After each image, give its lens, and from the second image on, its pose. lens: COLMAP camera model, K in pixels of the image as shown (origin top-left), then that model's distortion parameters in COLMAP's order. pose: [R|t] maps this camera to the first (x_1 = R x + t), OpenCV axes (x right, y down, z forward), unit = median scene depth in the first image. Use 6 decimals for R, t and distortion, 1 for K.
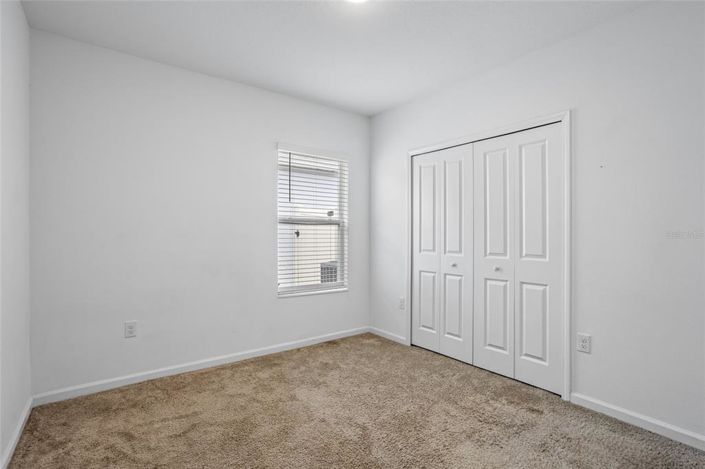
lens RADIAL K [[334.7, 0, 352.5], [0, 334.7, 234.5], [0, 0, 1]] dist [-0.046030, 0.028089]
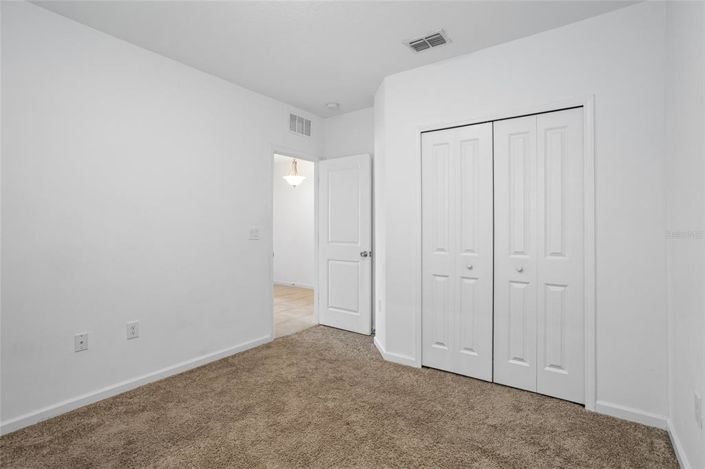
lens RADIAL K [[334.7, 0, 352.5], [0, 334.7, 234.5], [0, 0, 1]] dist [-0.046030, 0.028089]
pose [[0.955136, -0.006967, 0.296086, -0.240995], [0.002538, 0.999879, 0.015340, -0.003893], [-0.296157, -0.013900, 0.955038, 0.302072]]
